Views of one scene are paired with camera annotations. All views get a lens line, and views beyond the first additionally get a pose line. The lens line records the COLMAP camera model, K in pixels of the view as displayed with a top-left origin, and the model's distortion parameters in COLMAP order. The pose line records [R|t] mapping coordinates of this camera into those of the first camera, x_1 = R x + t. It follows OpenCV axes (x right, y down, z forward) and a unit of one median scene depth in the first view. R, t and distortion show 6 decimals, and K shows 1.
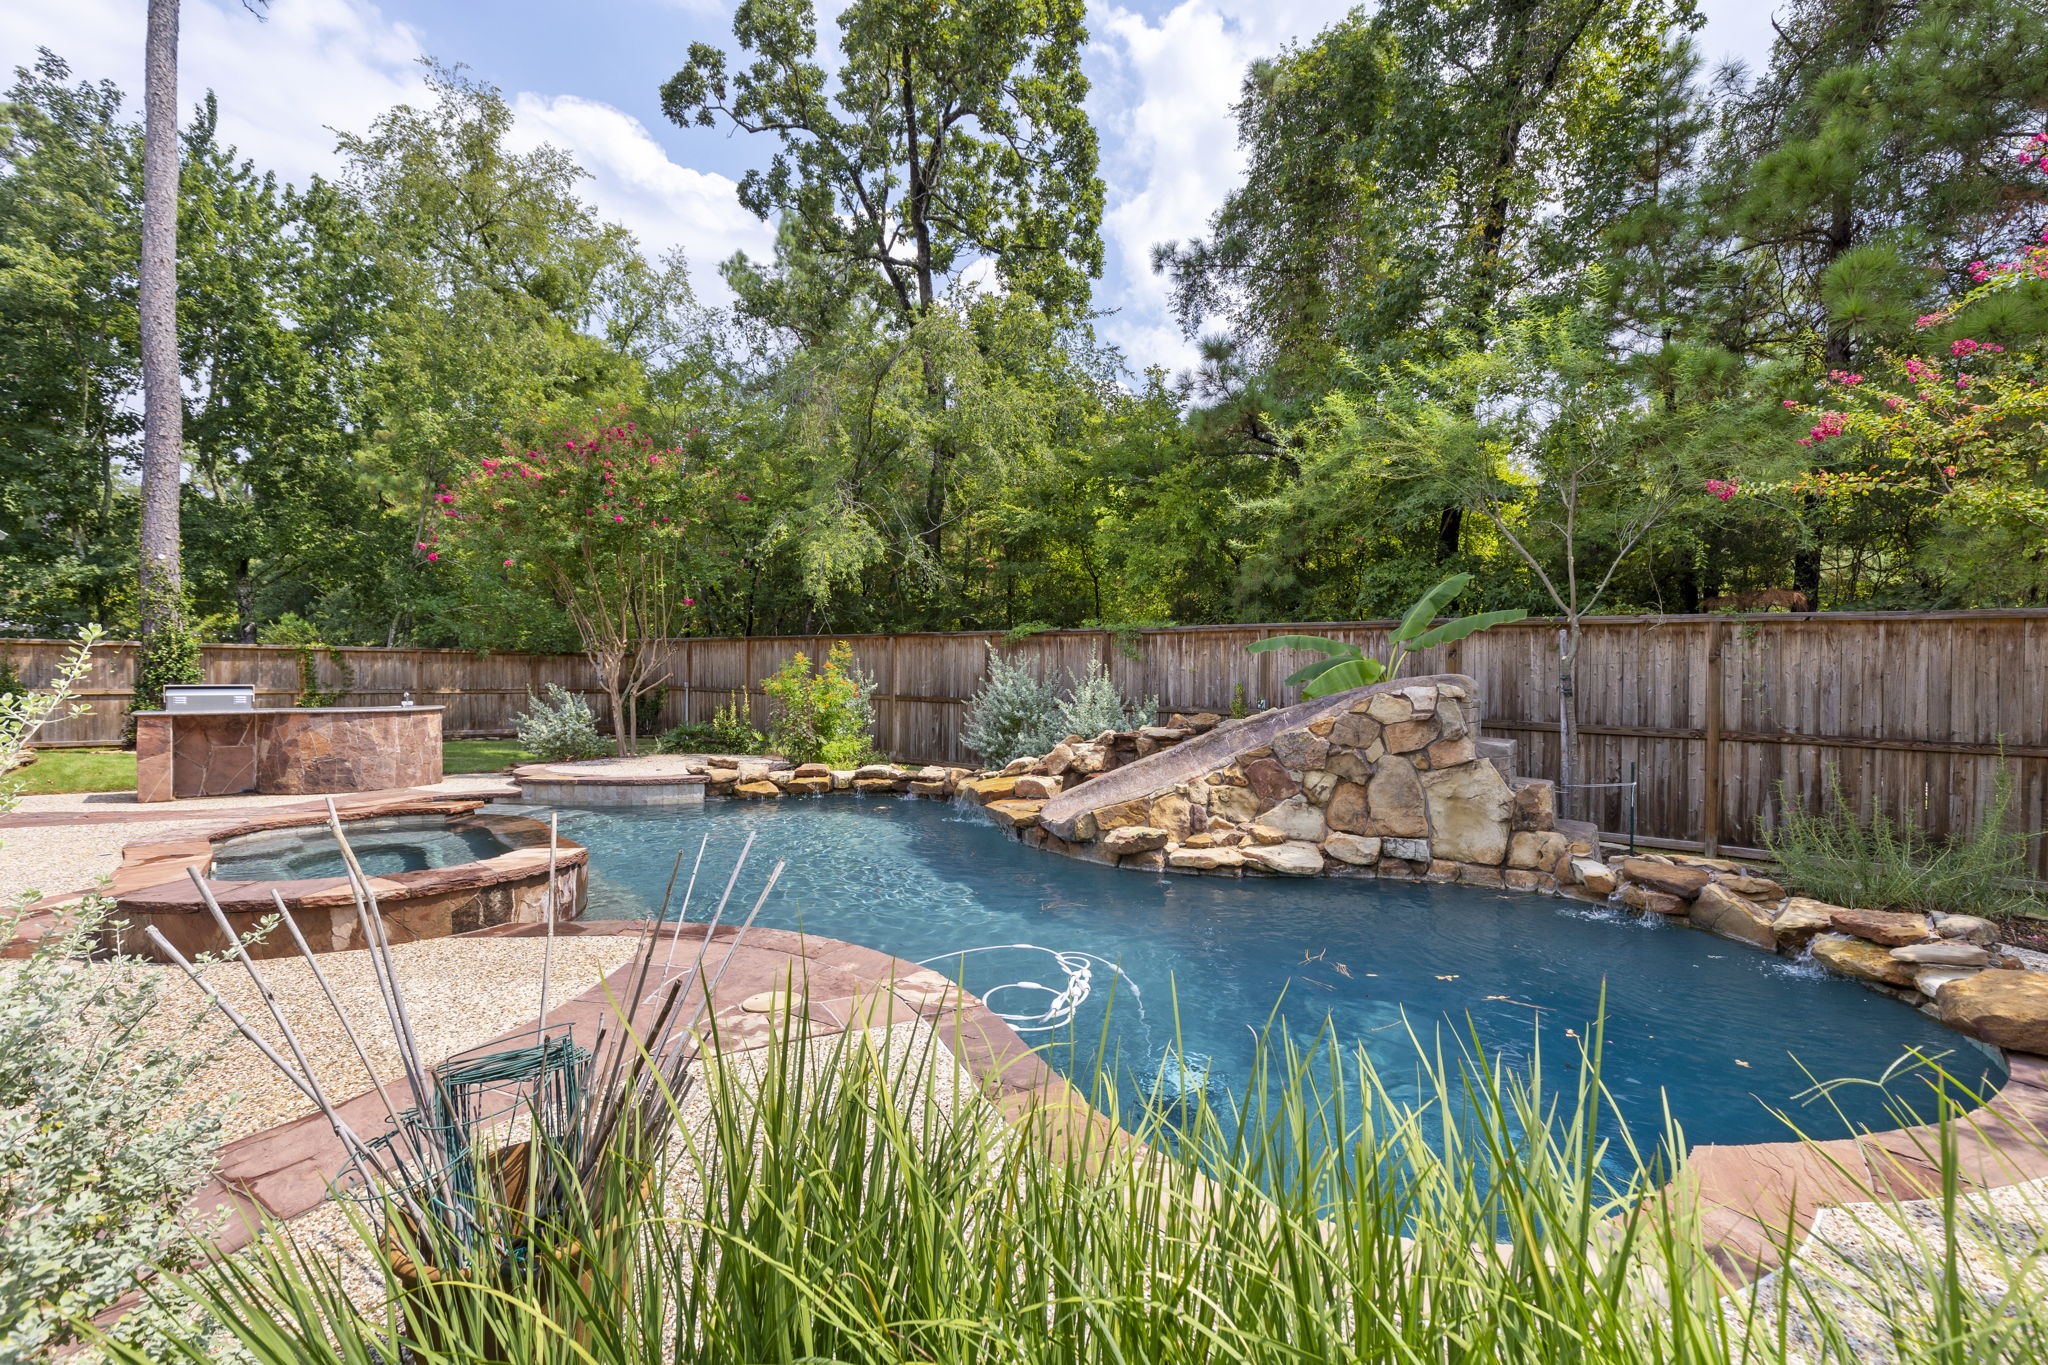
lens RADIAL K [[921.2, 0, 1021.6], [0, 921.2, 674.7], [0, 0, 1]] dist [0.008150, -0.001868]
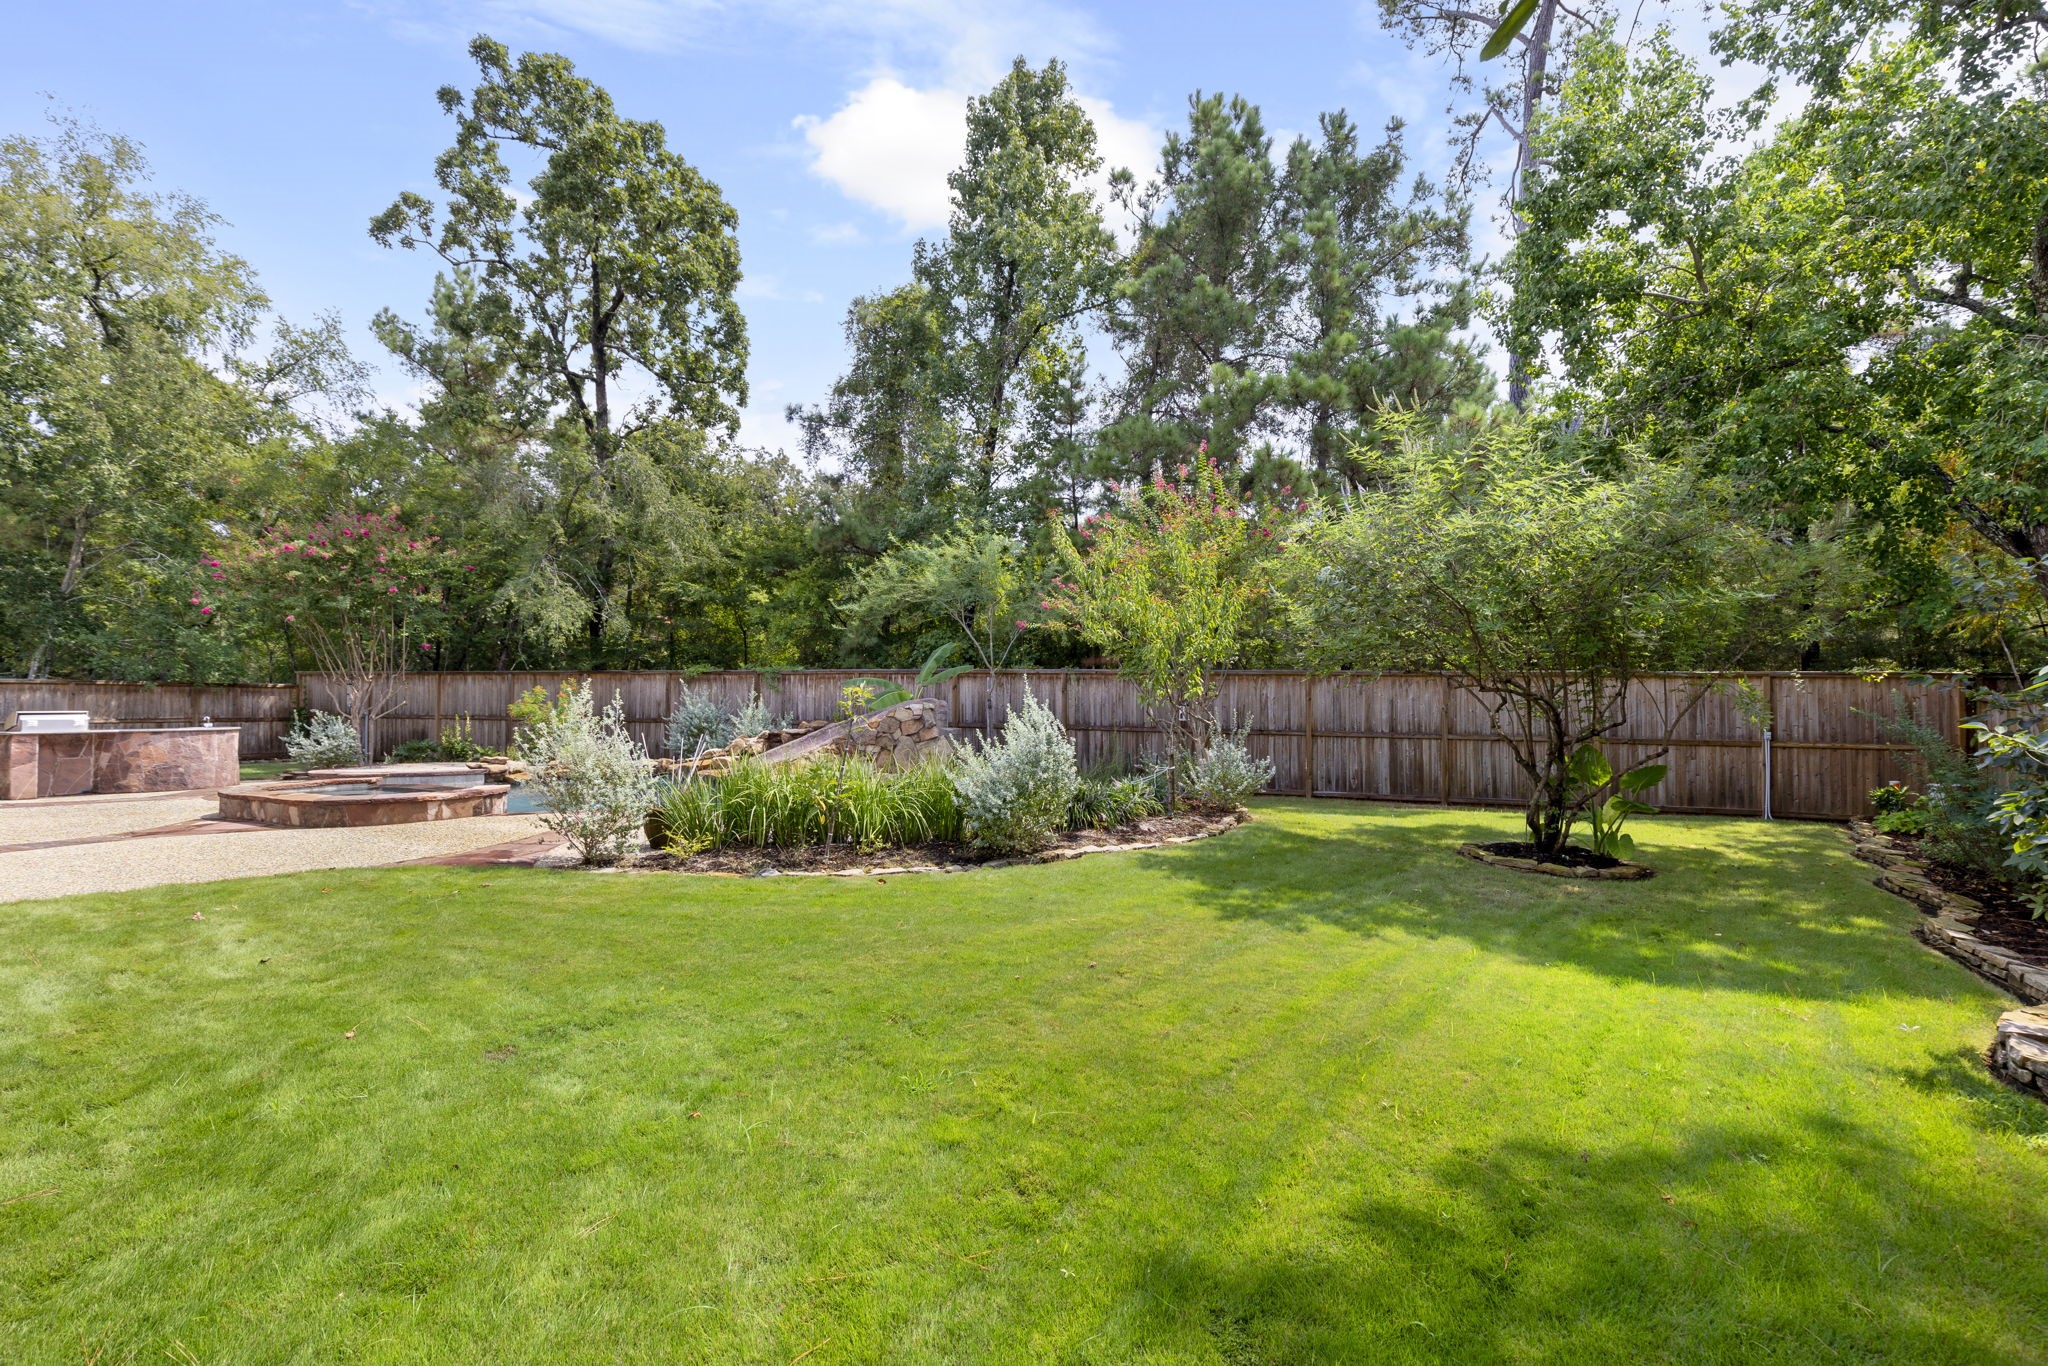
lens RADIAL K [[921.2, 0, 1019.6], [0, 921.2, 679.4], [0, 0, 1]] dist [0.008150, -0.001868]
pose [[0.922814, 0.003150, 0.385234, -0.083699], [0.006754, 0.999681, -0.024354, 0.004484], [-0.385188, 0.025076, 0.922497, -0.509662]]
